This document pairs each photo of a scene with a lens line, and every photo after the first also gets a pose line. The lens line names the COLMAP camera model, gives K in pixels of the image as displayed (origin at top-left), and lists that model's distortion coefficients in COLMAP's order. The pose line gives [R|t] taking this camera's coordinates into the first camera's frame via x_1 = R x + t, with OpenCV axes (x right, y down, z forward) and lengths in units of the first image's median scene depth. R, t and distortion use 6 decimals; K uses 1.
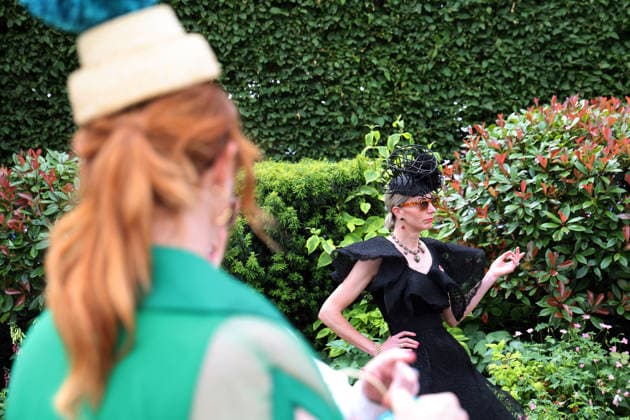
lens RADIAL K [[1044.5, 0, 315.0], [0, 1044.5, 210.0], [0, 0, 1]] dist [-0.001985, -0.026417]
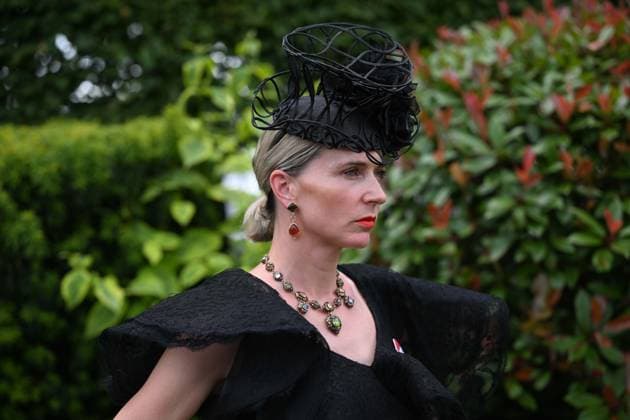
lens RADIAL K [[1044.5, 0, 315.0], [0, 1044.5, 210.0], [0, 0, 1]] dist [-0.001985, -0.026417]
pose [[0.980080, -0.001645, 0.198597, 0.011306], [0.008906, 0.999324, -0.035670, 0.014507], [-0.198404, 0.036728, 0.979432, 0.493710]]
